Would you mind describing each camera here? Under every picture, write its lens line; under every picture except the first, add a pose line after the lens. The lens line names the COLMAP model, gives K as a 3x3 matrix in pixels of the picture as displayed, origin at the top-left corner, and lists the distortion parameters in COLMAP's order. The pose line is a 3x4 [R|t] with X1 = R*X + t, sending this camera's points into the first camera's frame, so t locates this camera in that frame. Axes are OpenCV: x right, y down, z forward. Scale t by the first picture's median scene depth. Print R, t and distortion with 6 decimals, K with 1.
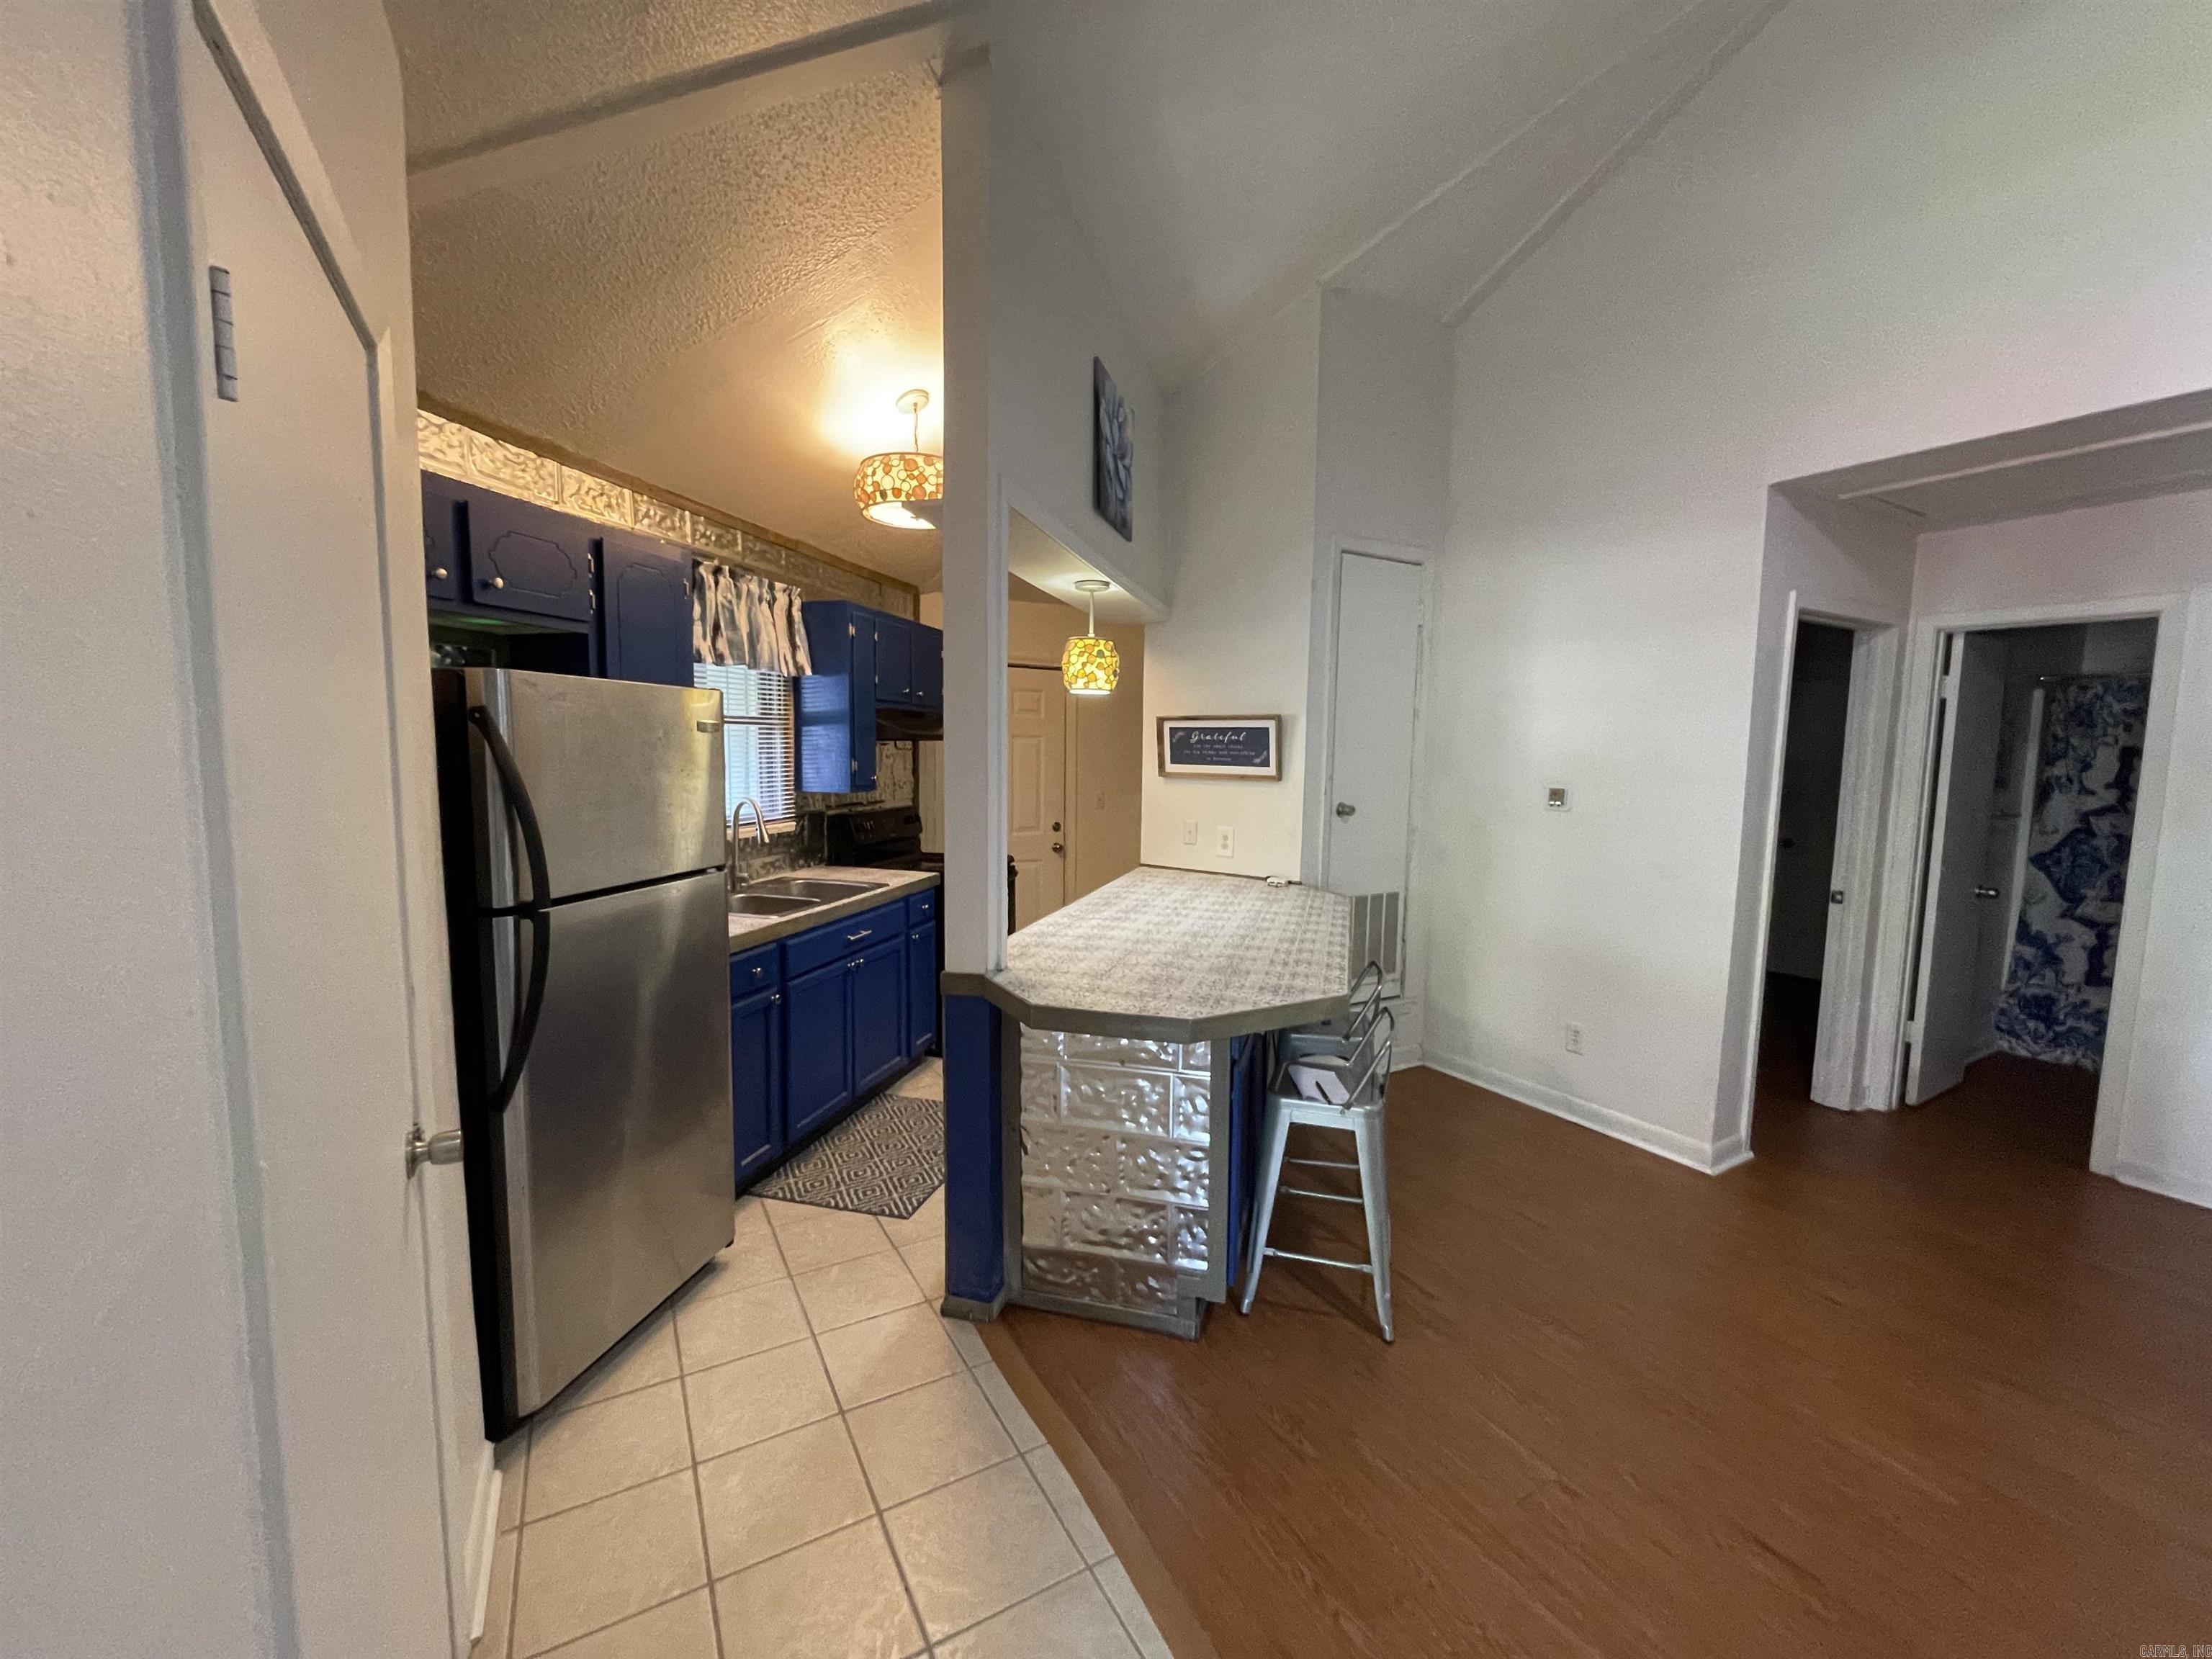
lens RADIAL K [[894.9, 0, 1106.0], [0, 894.9, 829.5], [0, 0, 1]] dist [-0.002474, -0.000322]
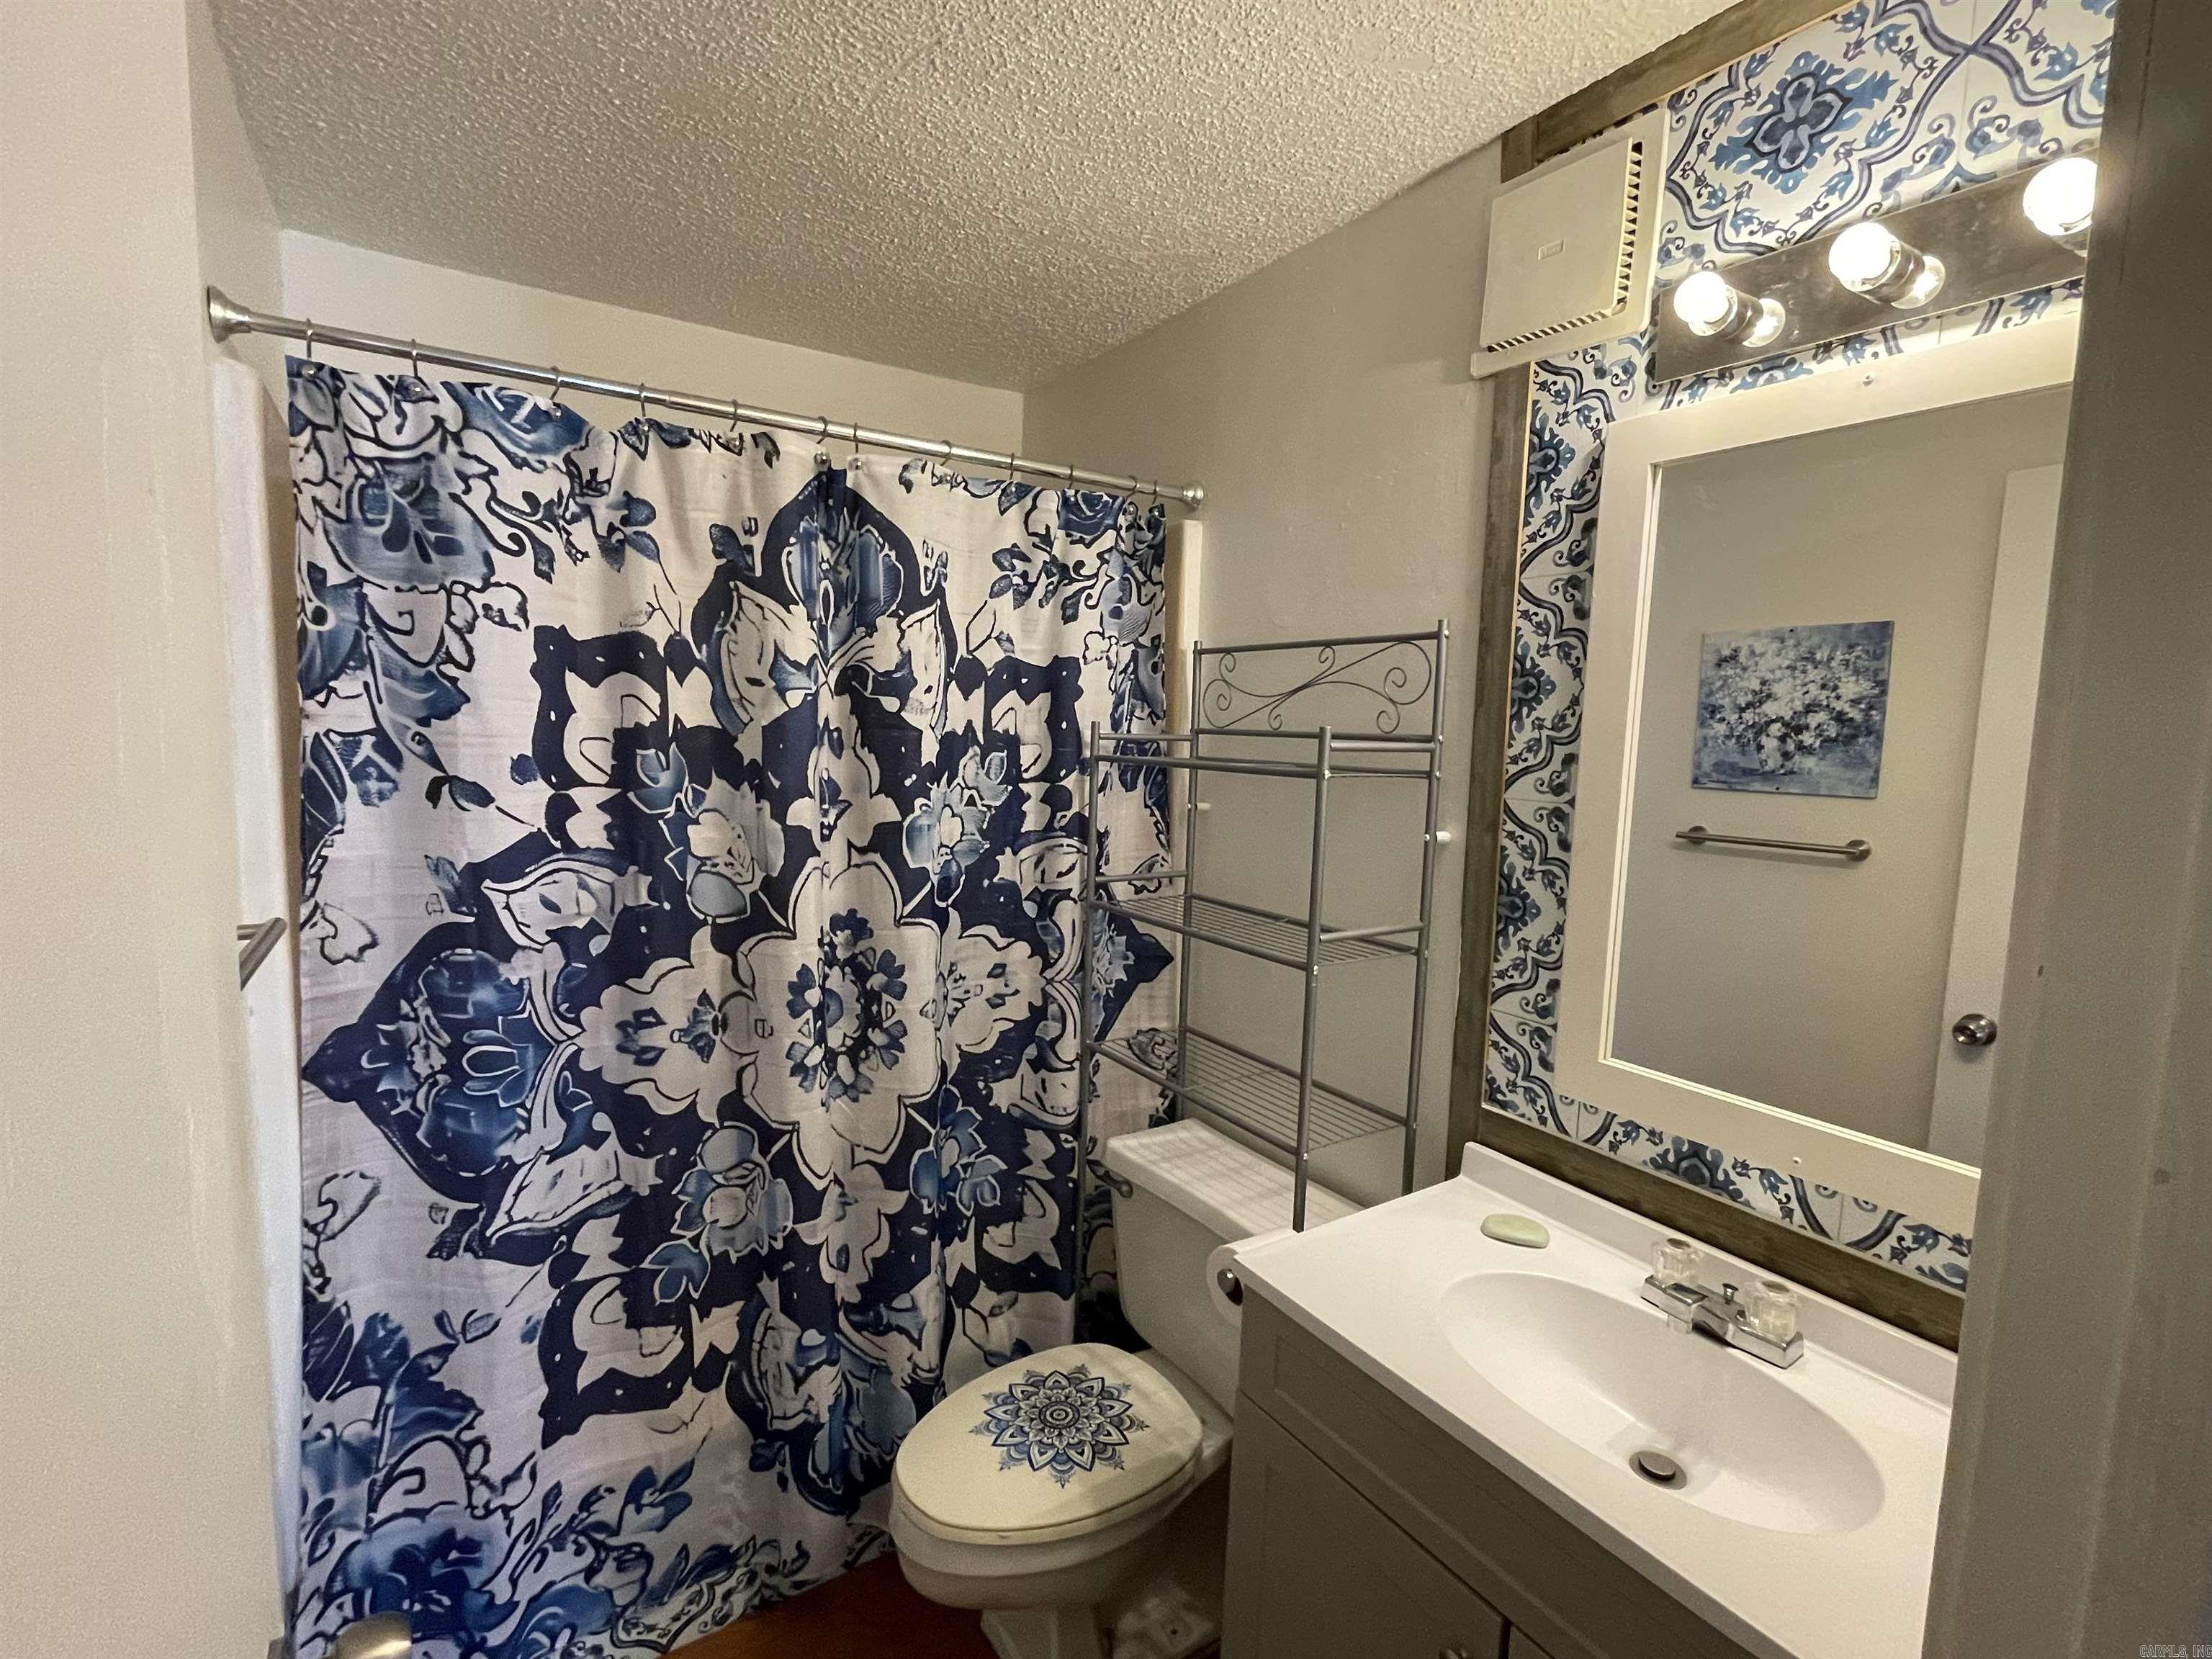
lens RADIAL K [[1011.1, 0, 1105.8], [0, 1011.1, 827.1], [0, 0, 1]] dist [-0.001163, -0.001434]
pose [[-0.054000, -0.117463, 0.991608, 0.832272], [0.061907, 0.990753, 0.120733, -0.060274], [-0.996620, 0.067907, -0.046229, 0.869740]]
